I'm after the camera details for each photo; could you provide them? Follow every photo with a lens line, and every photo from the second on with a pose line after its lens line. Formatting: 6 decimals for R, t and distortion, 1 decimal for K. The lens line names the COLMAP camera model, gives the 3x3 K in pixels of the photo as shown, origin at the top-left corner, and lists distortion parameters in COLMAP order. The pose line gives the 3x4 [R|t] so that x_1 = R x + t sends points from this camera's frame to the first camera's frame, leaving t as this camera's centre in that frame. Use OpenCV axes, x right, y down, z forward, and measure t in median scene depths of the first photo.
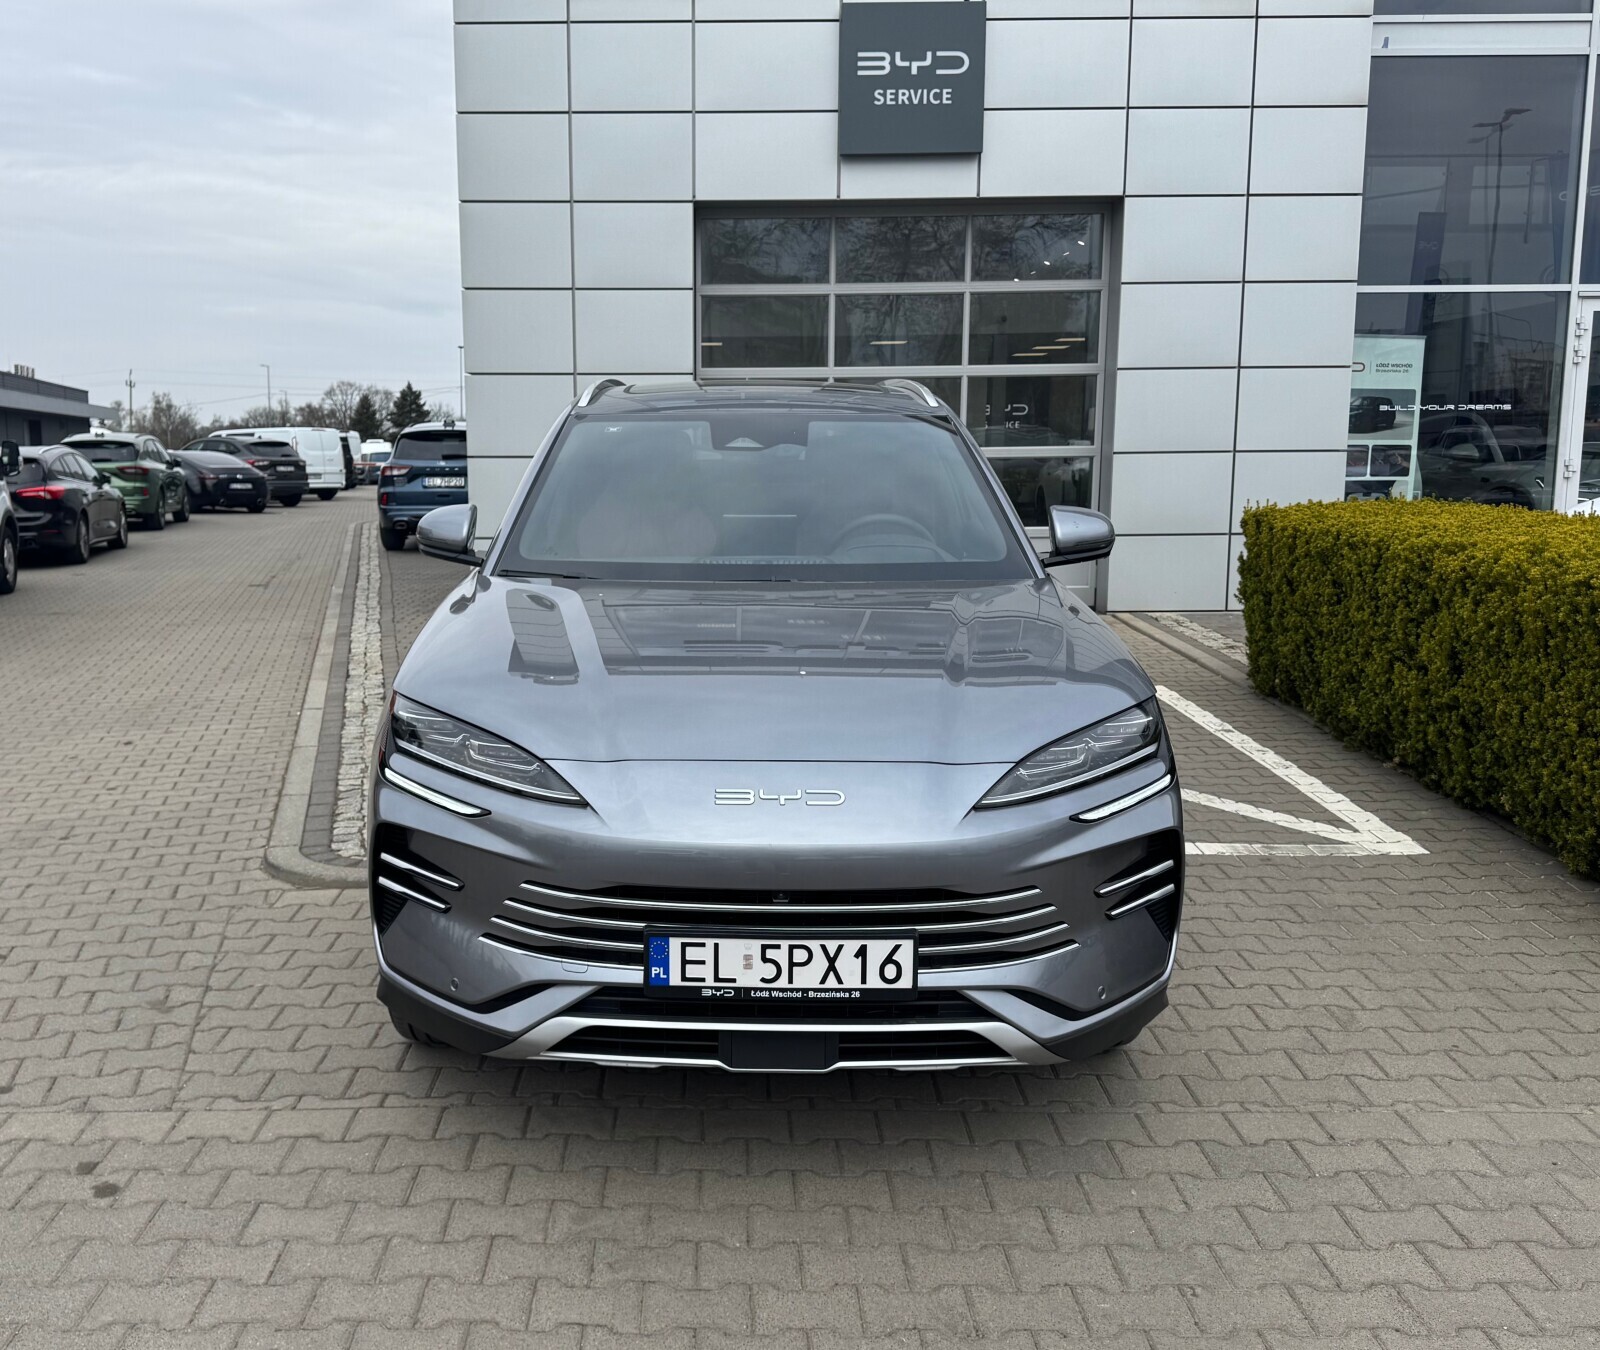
lens RADIAL K [[1560.6, 0, 692.9], [0, 1560.6, 677.6], [0, 0, 1]] dist [0.158734, -0.389025]
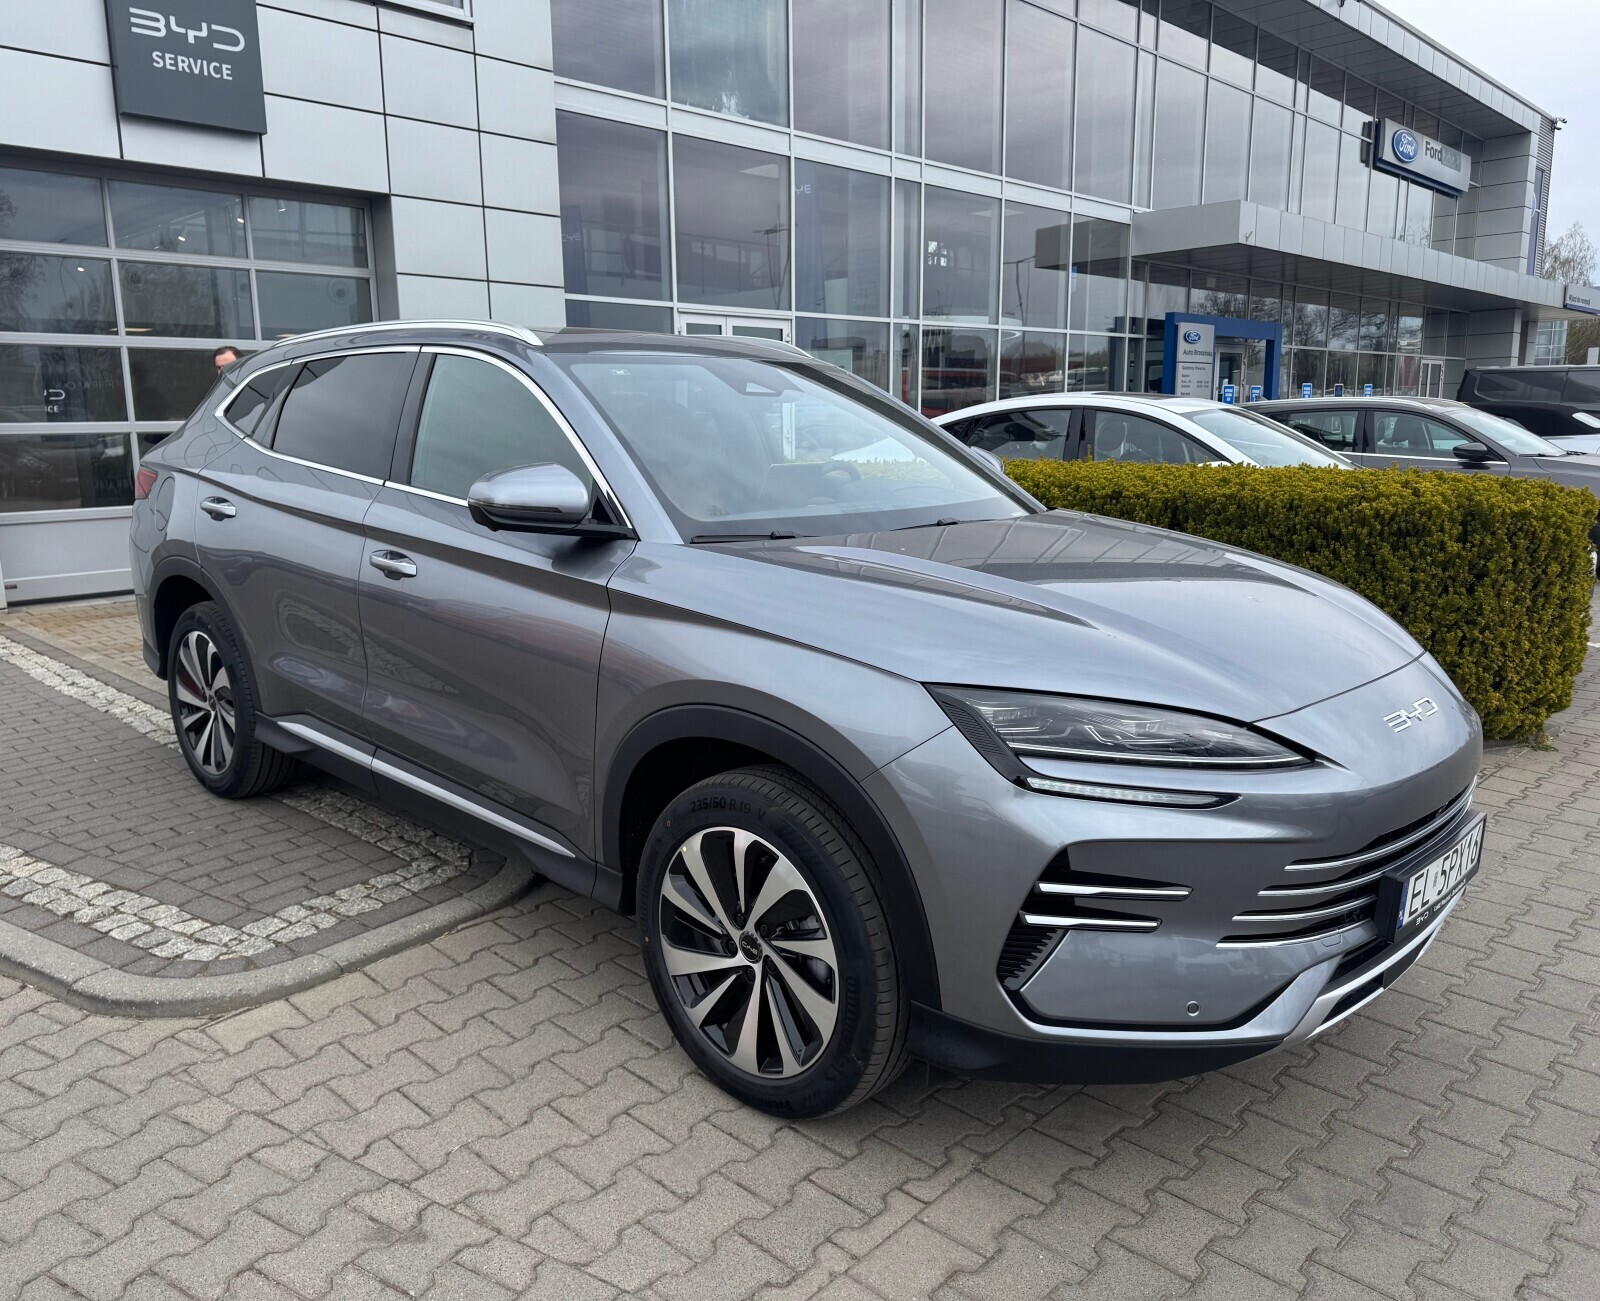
lens RADIAL K [[1246.5, 0, 800.0], [0, 1246.5, 650.5], [0, 0, 1]] dist [0.040167, -0.049784]
pose [[0.680905, -0.137589, 0.719332, -0.769555], [0.118997, 0.989927, 0.076707, -0.072340], [-0.722640, 0.033368, 0.690419, 0.697213]]
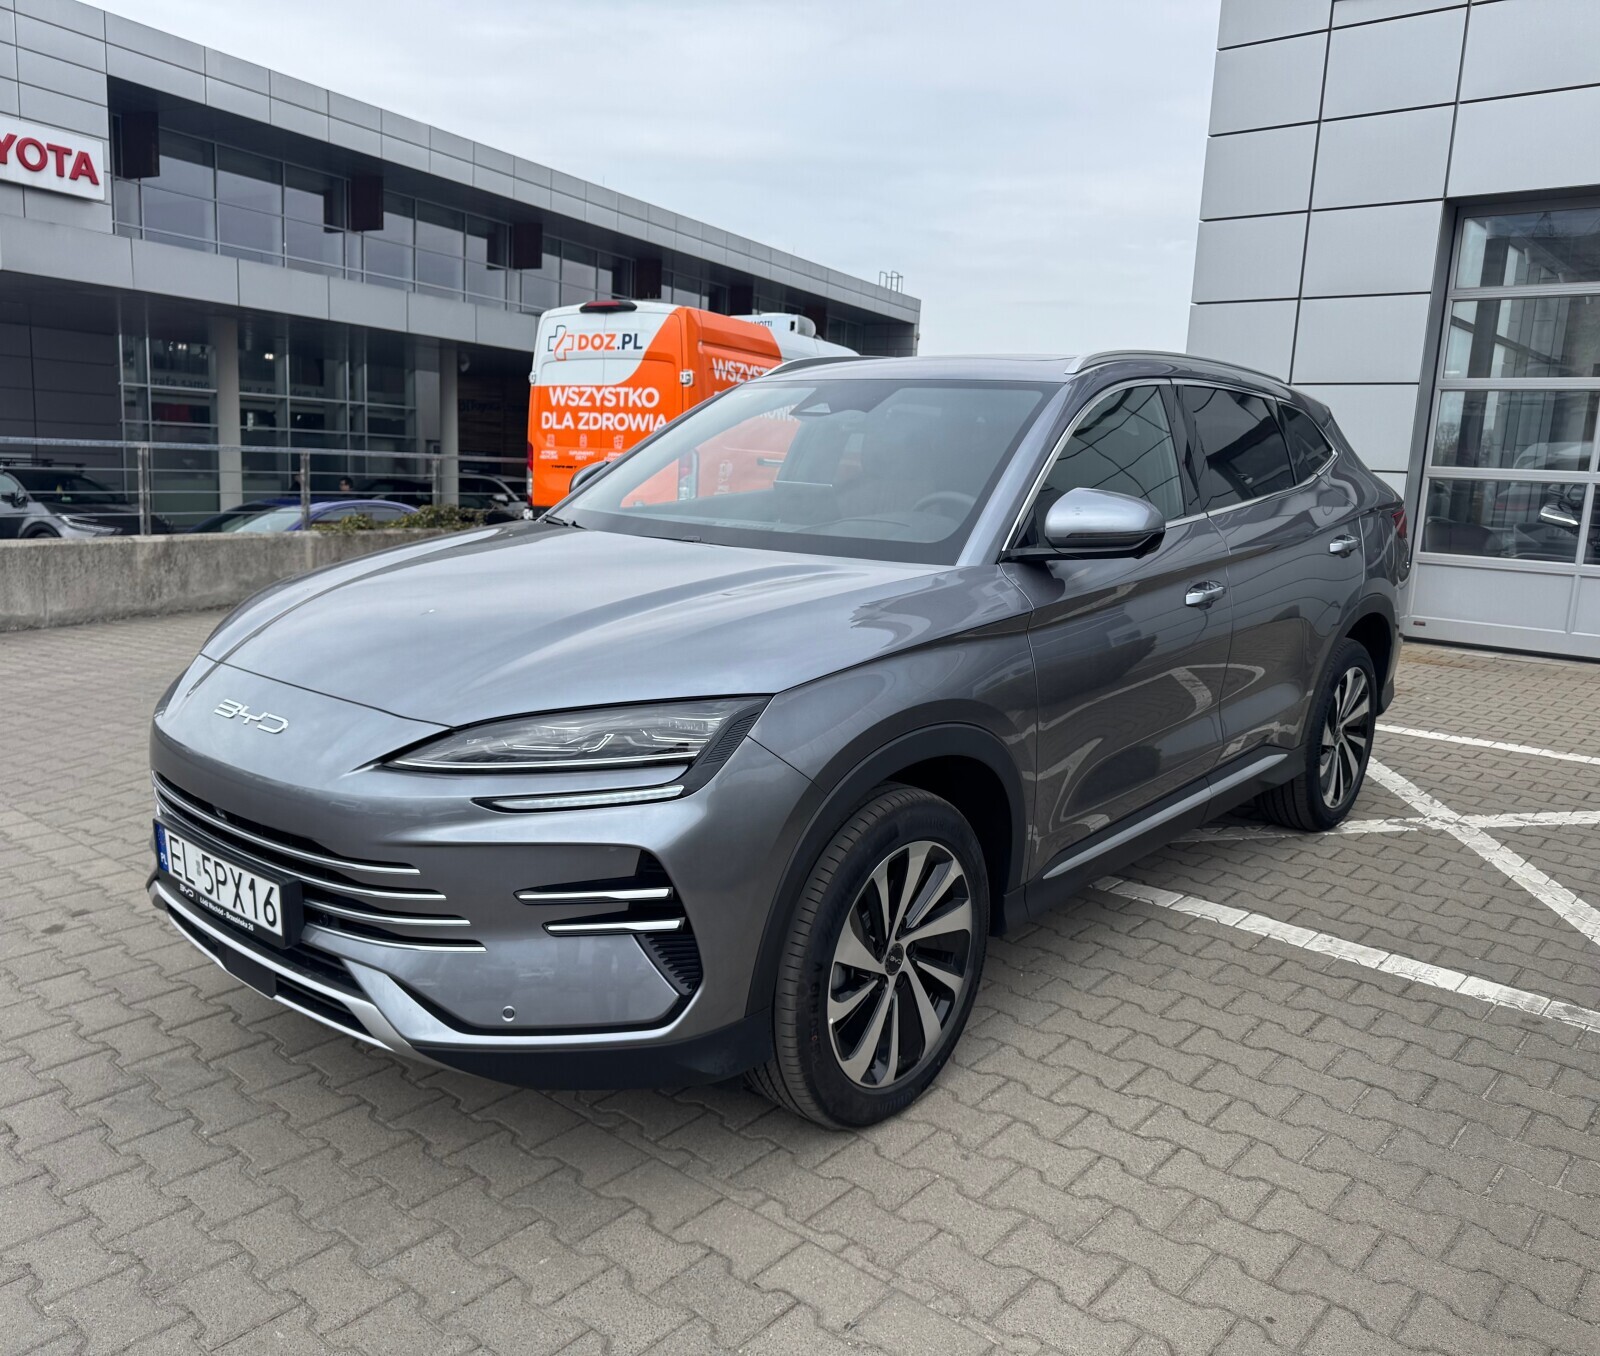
lens RADIAL K [[1277.8, 0, 800.0], [0, 1277.8, 678.0], [0, 0, 1]] dist [0.102083, -0.191477]
pose [[0.758183, 0.146337, -0.635409, 0.814338], [-0.147454, 0.987726, 0.051531, -0.041577], [0.635151, 0.054624, 0.770454, 0.562042]]
